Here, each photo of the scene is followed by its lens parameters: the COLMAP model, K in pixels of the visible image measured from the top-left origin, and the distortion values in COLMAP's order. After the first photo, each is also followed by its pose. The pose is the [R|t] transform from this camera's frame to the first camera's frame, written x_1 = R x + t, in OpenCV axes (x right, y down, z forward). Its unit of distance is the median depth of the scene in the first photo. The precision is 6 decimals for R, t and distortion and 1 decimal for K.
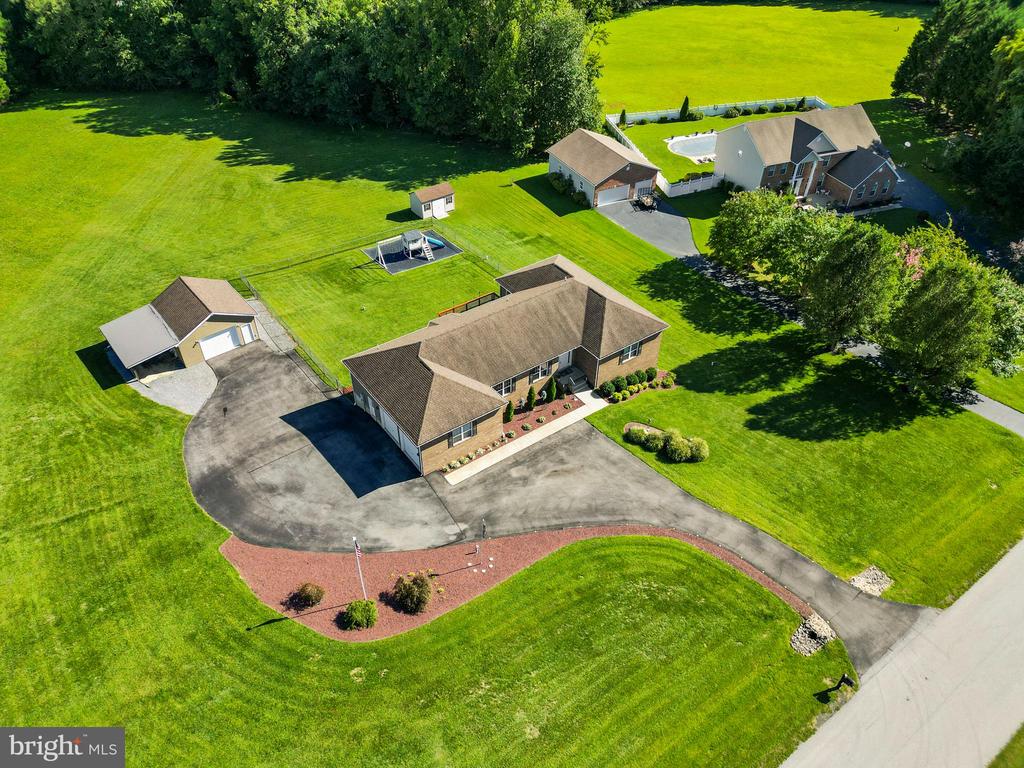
lens RADIAL K [[714.2, 0, 506.4], [0, 714.2, 383.6], [0, 0, 1]] dist [0.077025, -0.078296]
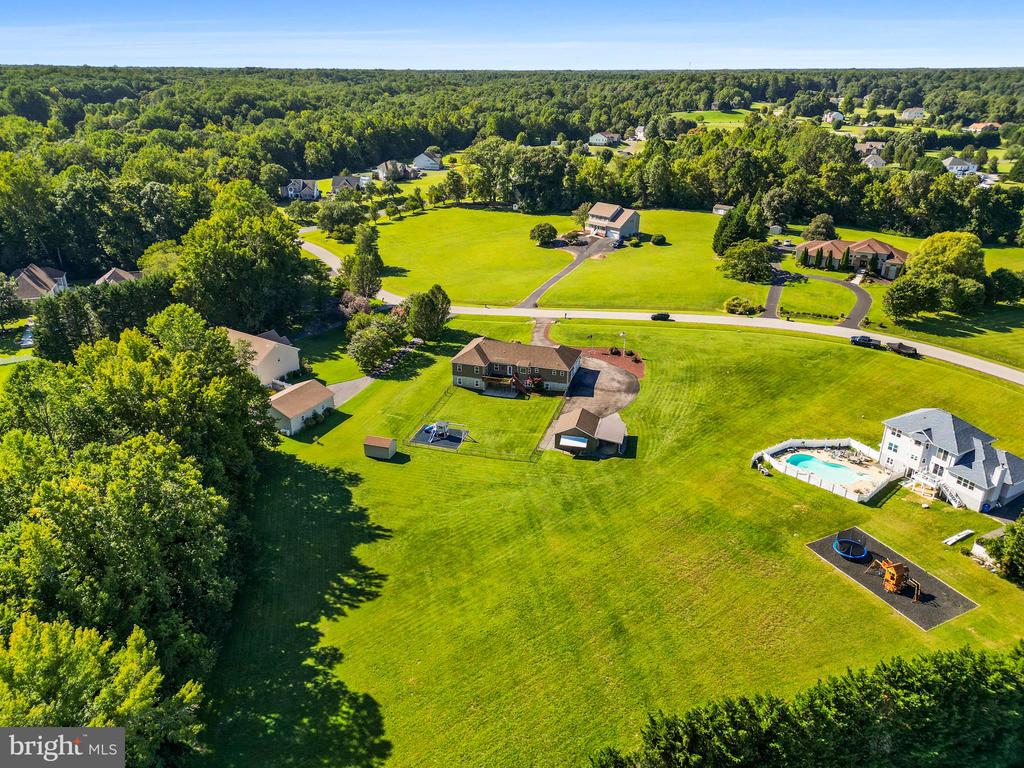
lens RADIAL K [[714.2, 0, 506.4], [0, 714.2, 383.6], [0, 0, 1]] dist [0.077025, -0.078296]
pose [[-0.591861, -0.322390, 0.738759, -1.882673], [0.515948, 0.552631, 0.654520, -1.688389], [-0.619272, 0.768546, -0.160745, 1.512483]]
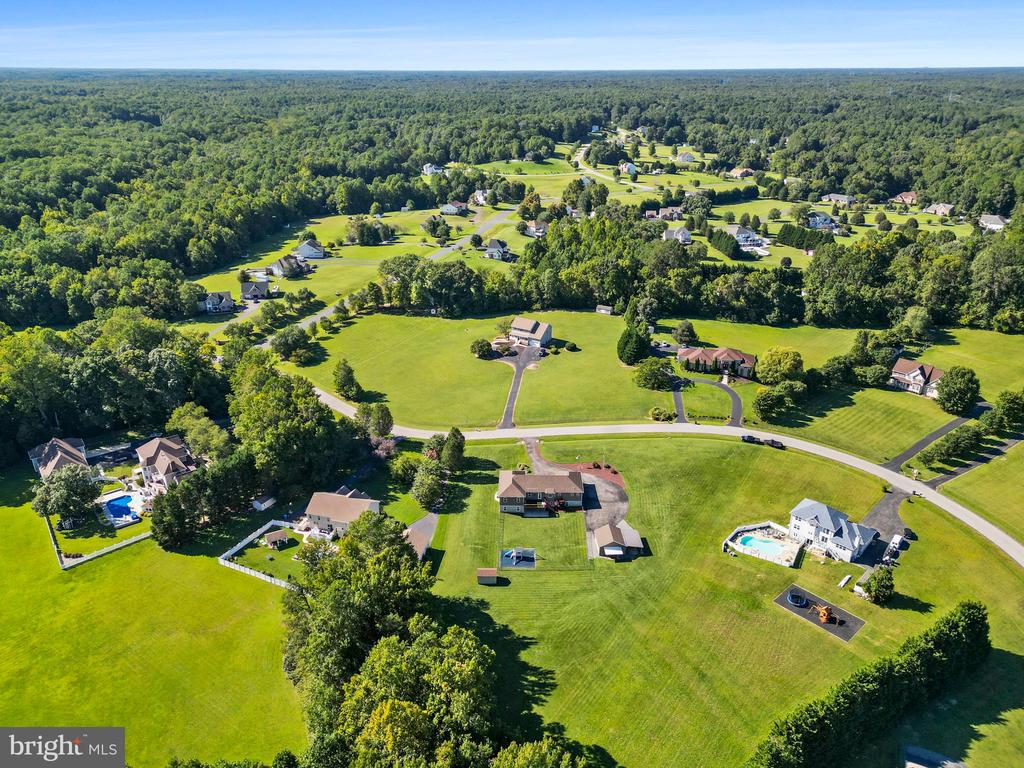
lens RADIAL K [[724.7, 0, 504.9], [0, 724.7, 379.2], [0, 0, 1]] dist [0.082289, -0.099676]
pose [[-0.795860, -0.234843, 0.558082, -1.765233], [0.388958, 0.508083, 0.768481, -3.186232], [-0.464025, 0.828674, -0.313019, 1.790269]]
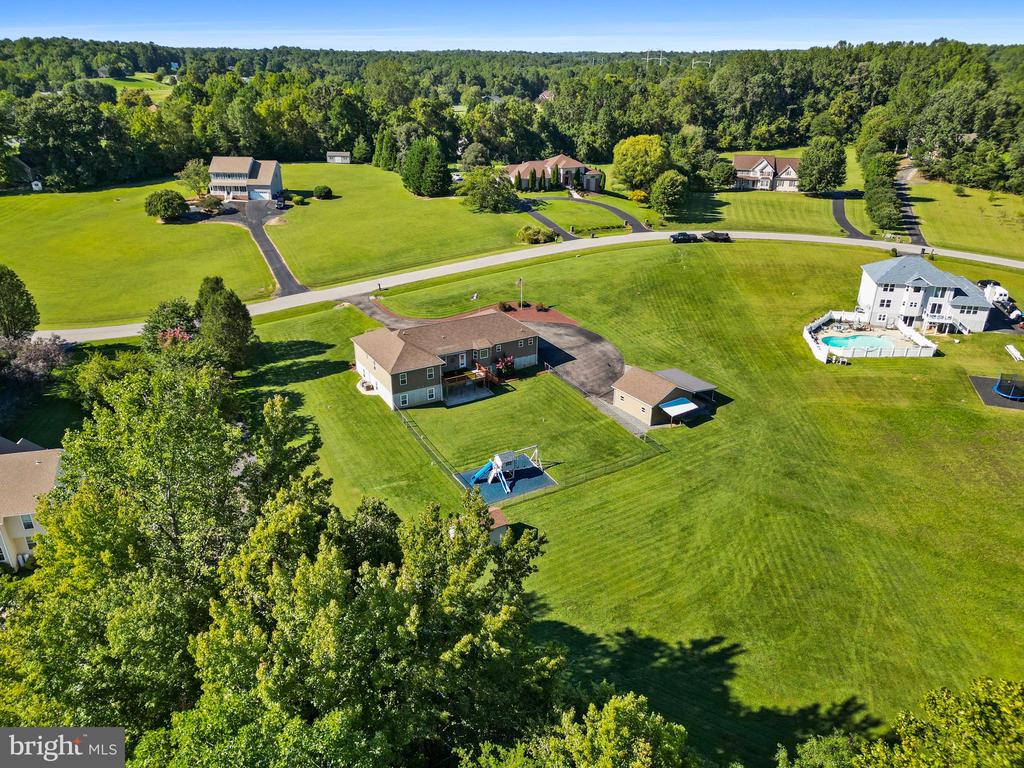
lens RADIAL K [[724.7, 0, 504.9], [0, 724.7, 379.2], [0, 0, 1]] dist [0.082289, -0.099676]
pose [[-0.994370, -0.046336, 0.095295, -0.306958], [0.065017, 0.443336, 0.893995, -1.575568], [-0.083672, 0.895157, -0.437827, 1.844252]]
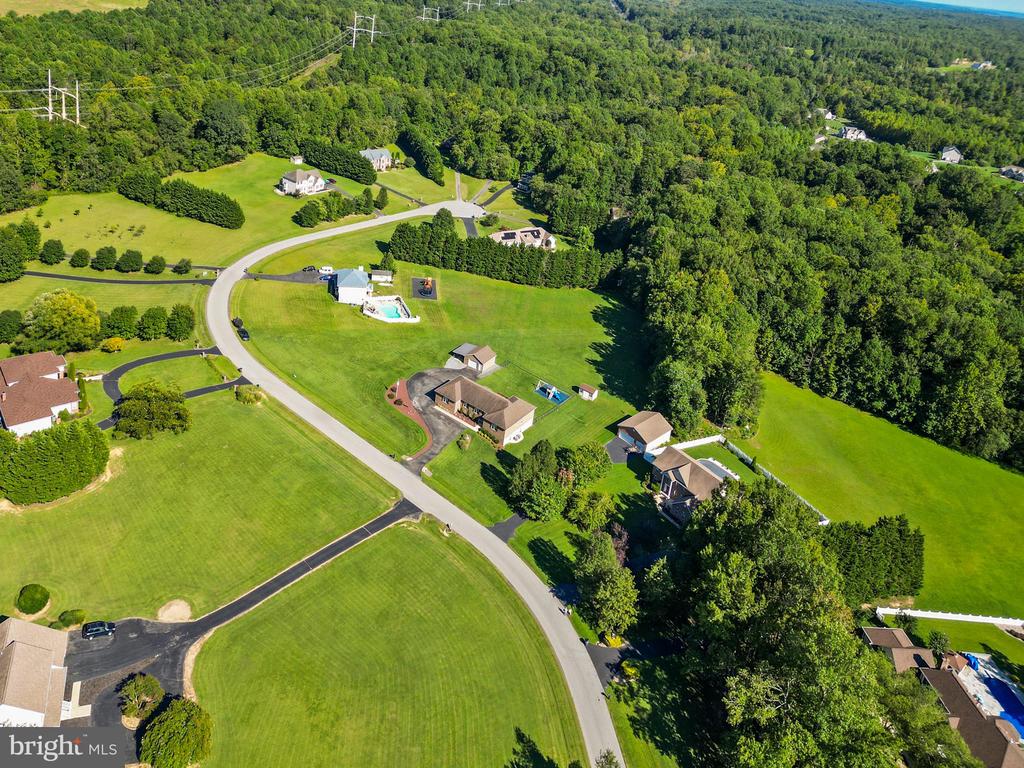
lens RADIAL K [[655.5, 0, 438.9], [0, 655.5, 381.5], [0, 0, 1]] dist [0.090777, -0.067884]
pose [[0.243253, 0.550900, -0.798334, 2.329955], [-0.695940, 0.672442, 0.251973, -0.749746], [0.675645, 0.494299, 0.546967, -0.854844]]
